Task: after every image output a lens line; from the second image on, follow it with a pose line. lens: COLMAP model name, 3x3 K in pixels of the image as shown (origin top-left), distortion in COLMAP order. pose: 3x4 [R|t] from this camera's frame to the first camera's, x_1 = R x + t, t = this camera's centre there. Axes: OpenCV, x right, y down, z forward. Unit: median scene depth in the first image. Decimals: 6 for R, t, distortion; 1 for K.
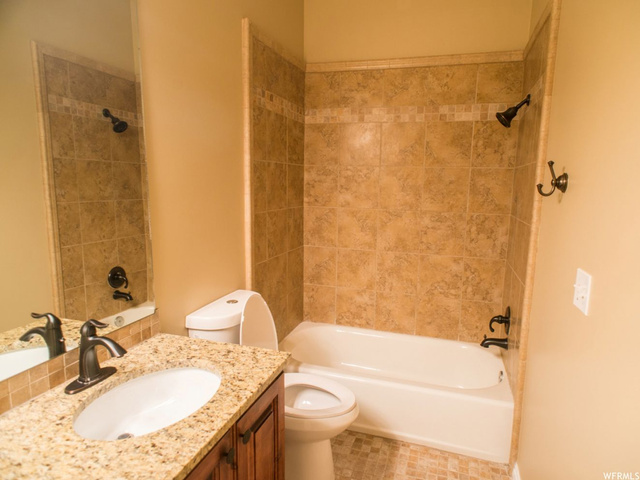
lens RADIAL K [[378.7, 0, 320.0], [0, 378.7, 240.0], [0, 0, 1]] dist [-0.000504, -0.002450]
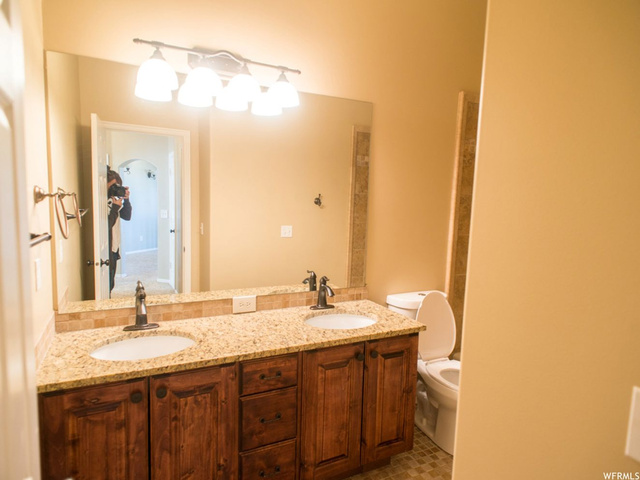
lens RADIAL K [[385.2, 0, 320.0], [0, 385.2, 240.0], [0, 0, 1]] dist [0.021469, -0.020657]
pose [[0.676911, 0.073172, -0.732419, 0.589393], [-0.129718, 0.991332, -0.020849, 0.044276], [0.724545, 0.109120, 0.680535, -0.293281]]
